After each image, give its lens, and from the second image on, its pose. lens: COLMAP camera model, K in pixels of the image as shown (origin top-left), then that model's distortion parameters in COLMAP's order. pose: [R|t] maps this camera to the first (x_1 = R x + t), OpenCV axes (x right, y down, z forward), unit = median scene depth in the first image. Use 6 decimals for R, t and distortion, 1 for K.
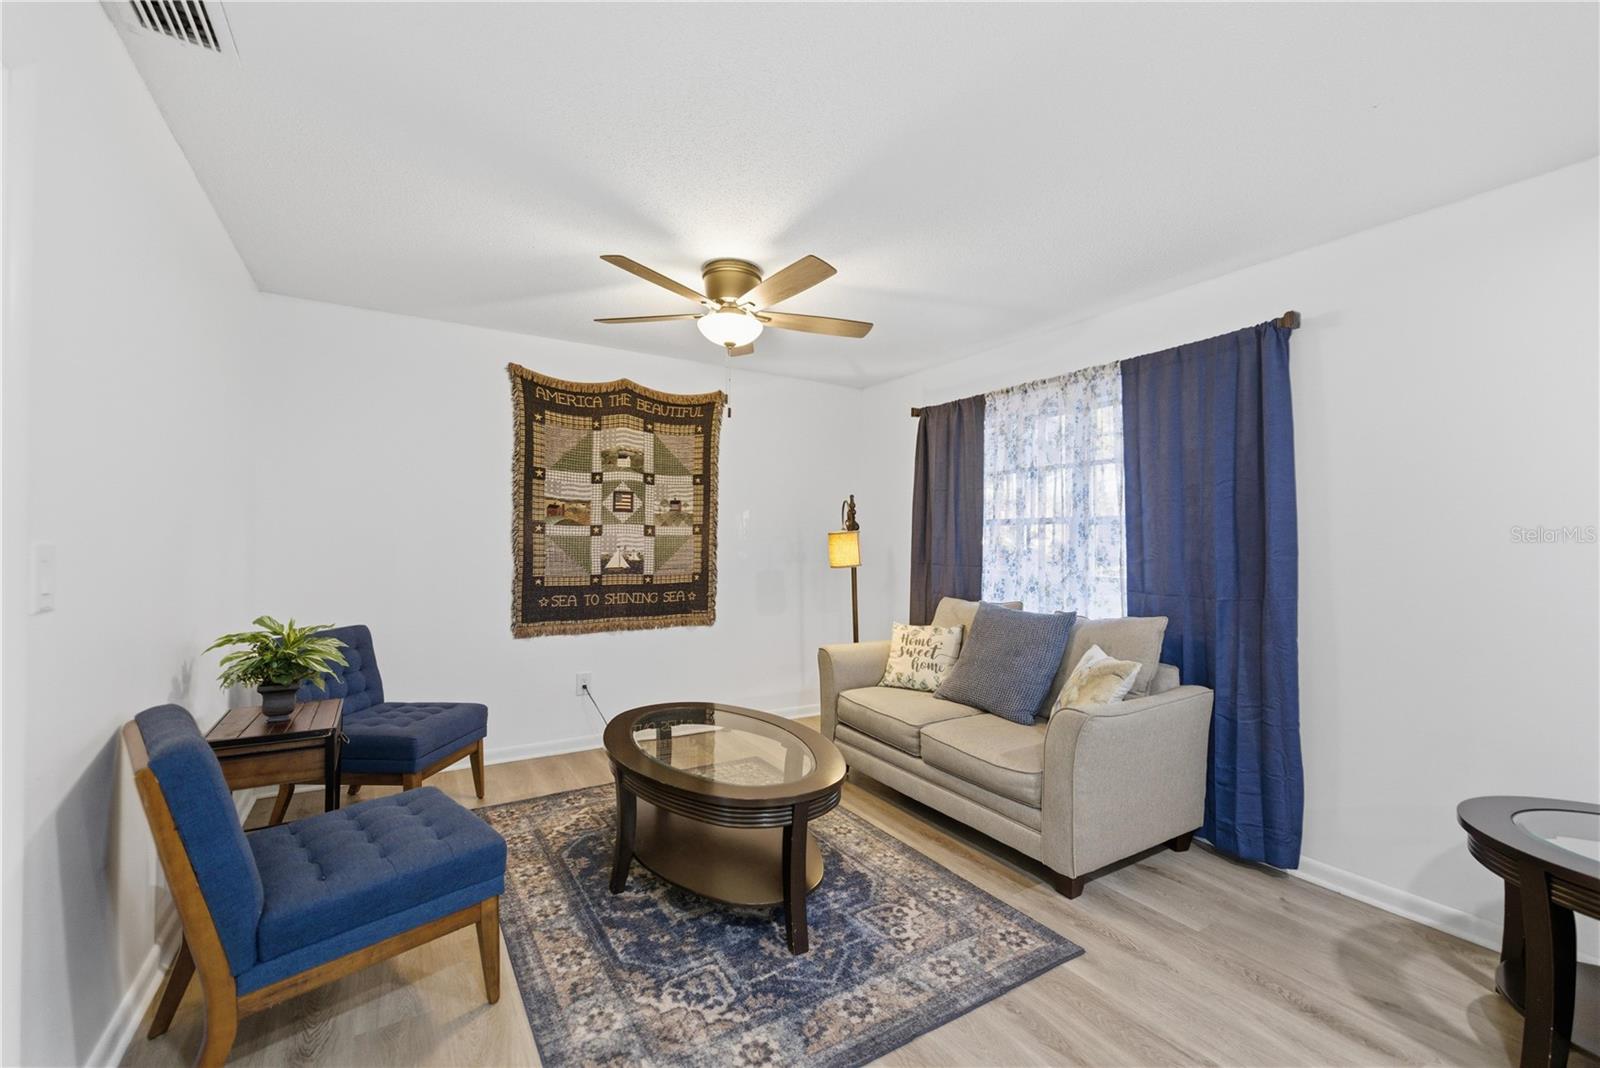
lens RADIAL K [[675.1, 0, 806.9], [0, 675.1, 533.8], [0, 0, 1]] dist [0.006444, -0.001486]
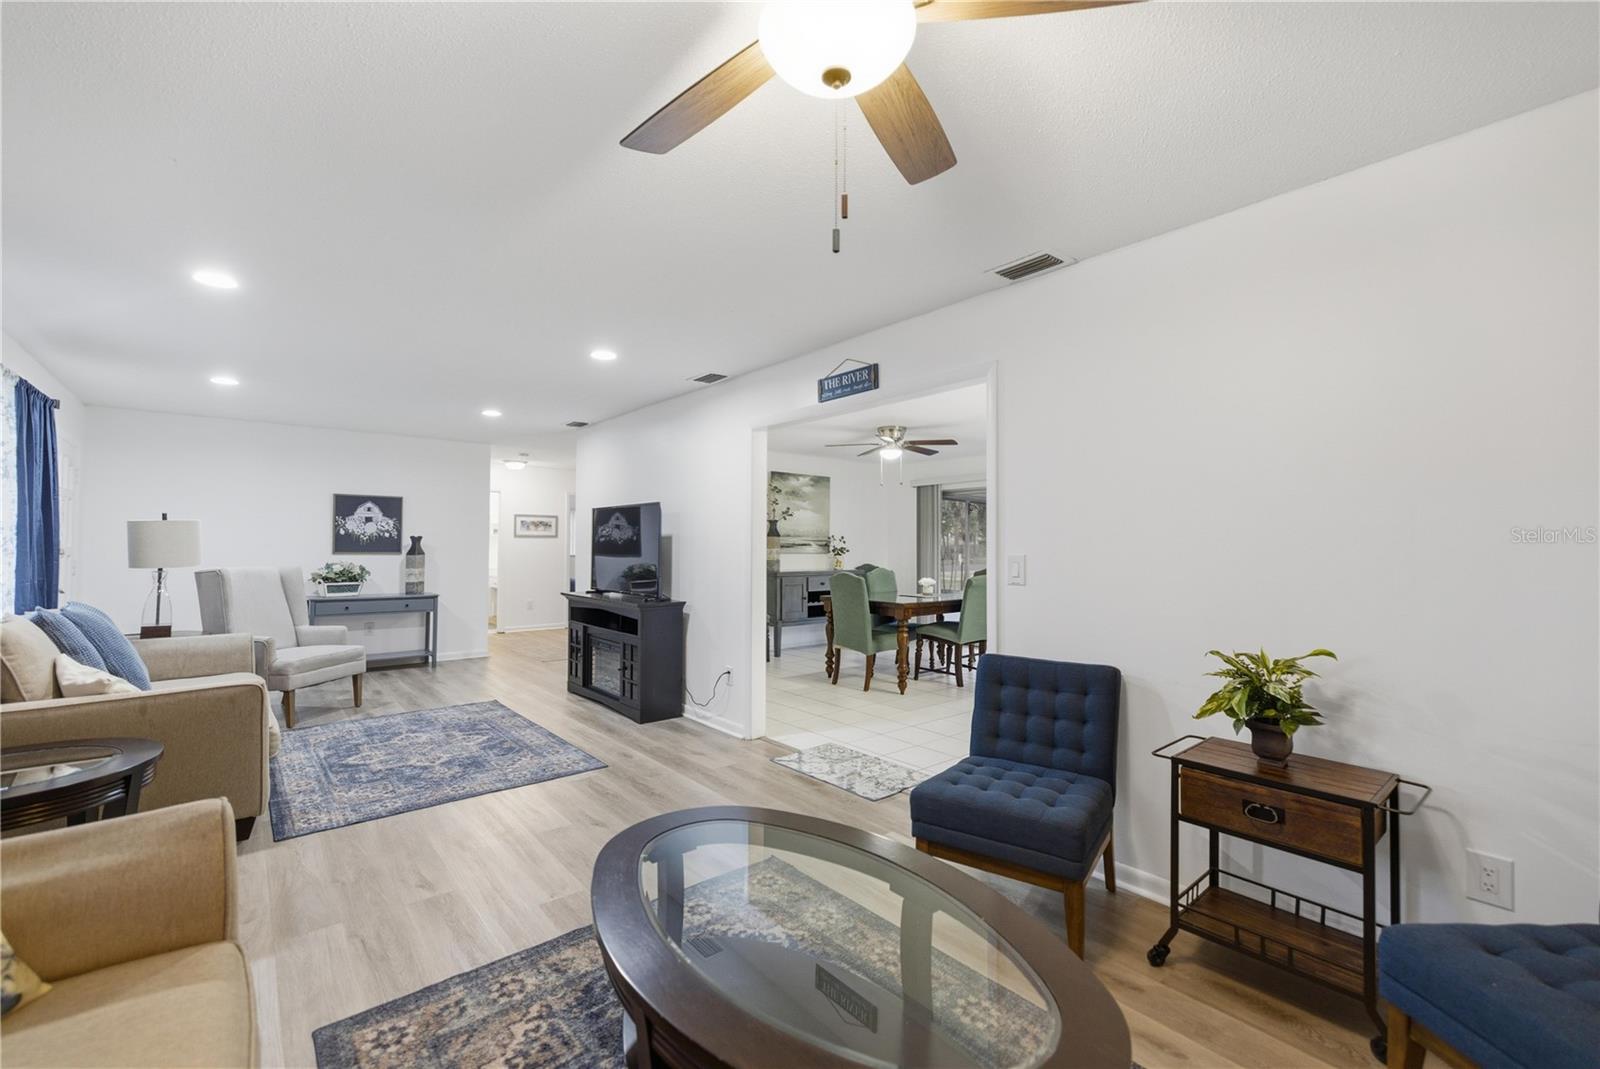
lens RADIAL K [[675.1, 0, 803.7], [0, 675.1, 541.2], [0, 0, 1]] dist [0.006444, -0.001486]
pose [[-0.988367, -0.021172, -0.150610, -0.024608], [-0.018219, 0.999614, -0.020958, 0.009658], [0.150995, -0.017970, -0.988371, 0.995421]]
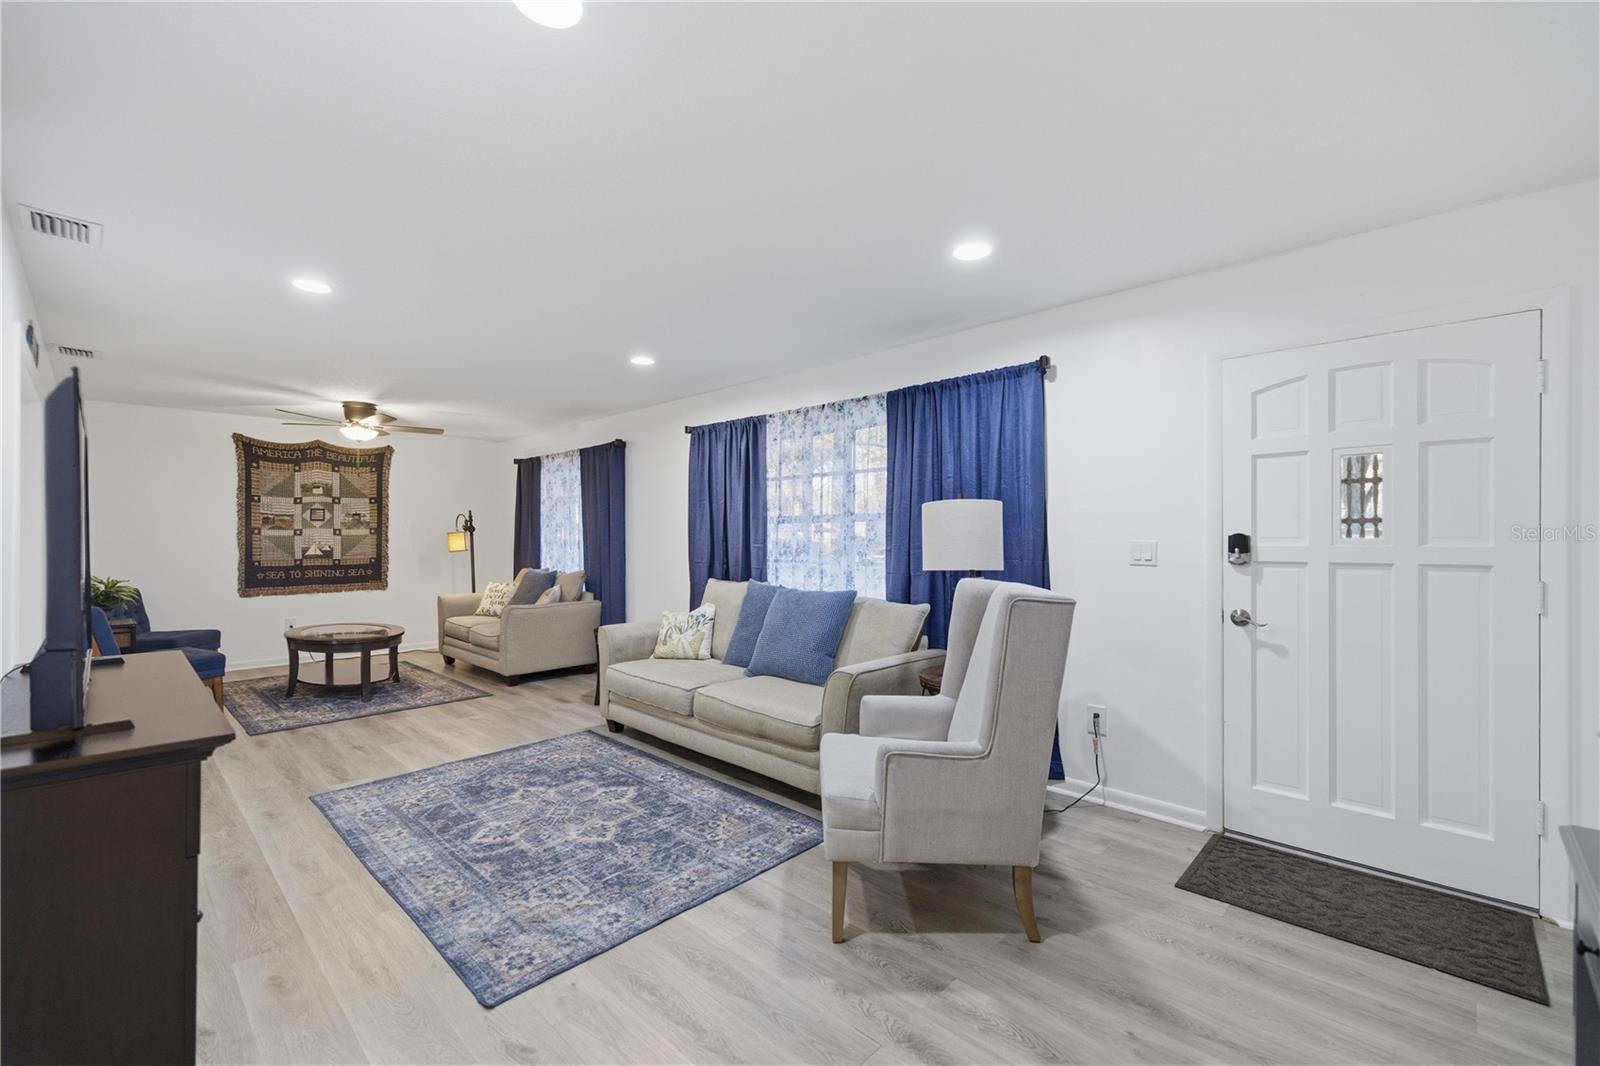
lens RADIAL K [[675.1, 0, 798.0], [0, 675.1, 537.4], [0, 0, 1]] dist [0.006444, -0.001486]
pose [[0.968424, -0.011751, 0.249033, 0.463442], [0.009059, 0.999888, 0.011954, -0.001409], [-0.249145, -0.009320, 0.968421, -0.916607]]
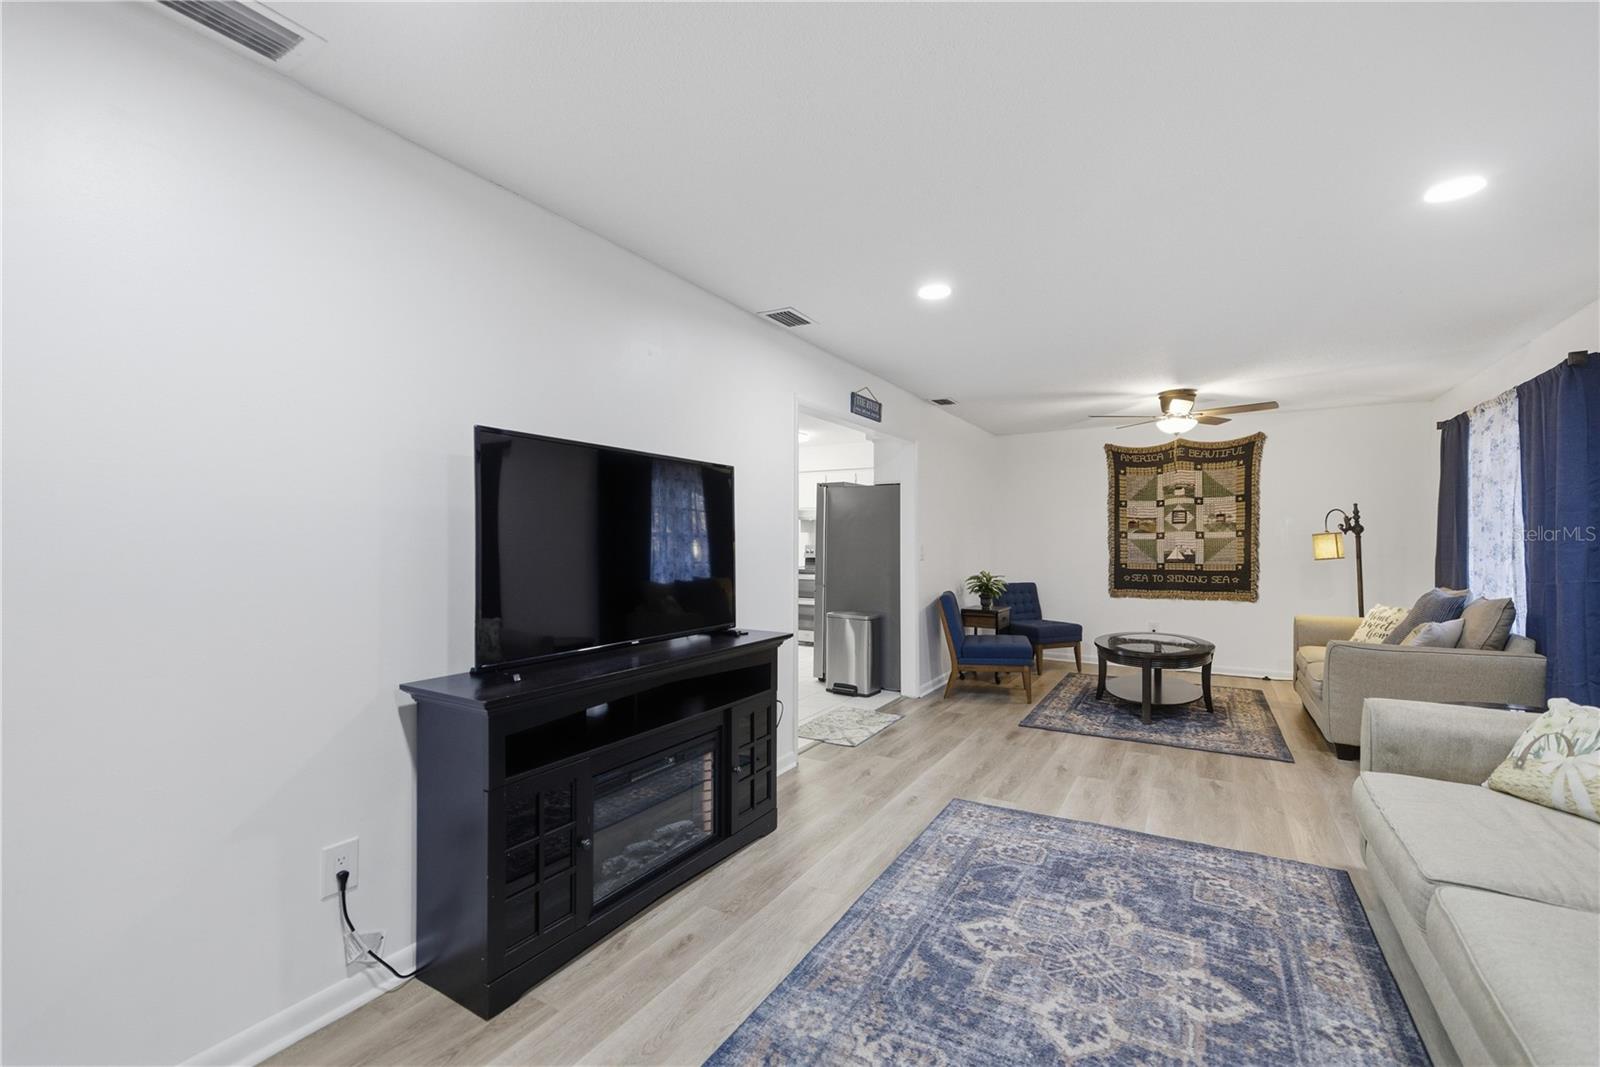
lens RADIAL K [[675.1, 0, 794.4], [0, 675.1, 543.4], [0, 0, 1]] dist [0.006444, -0.001486]
pose [[0.458627, -0.010502, -0.888567, 0.734802], [0.016276, 0.999862, -0.003416, 0.004443], [0.888480, -0.012896, 0.458735, -0.533441]]
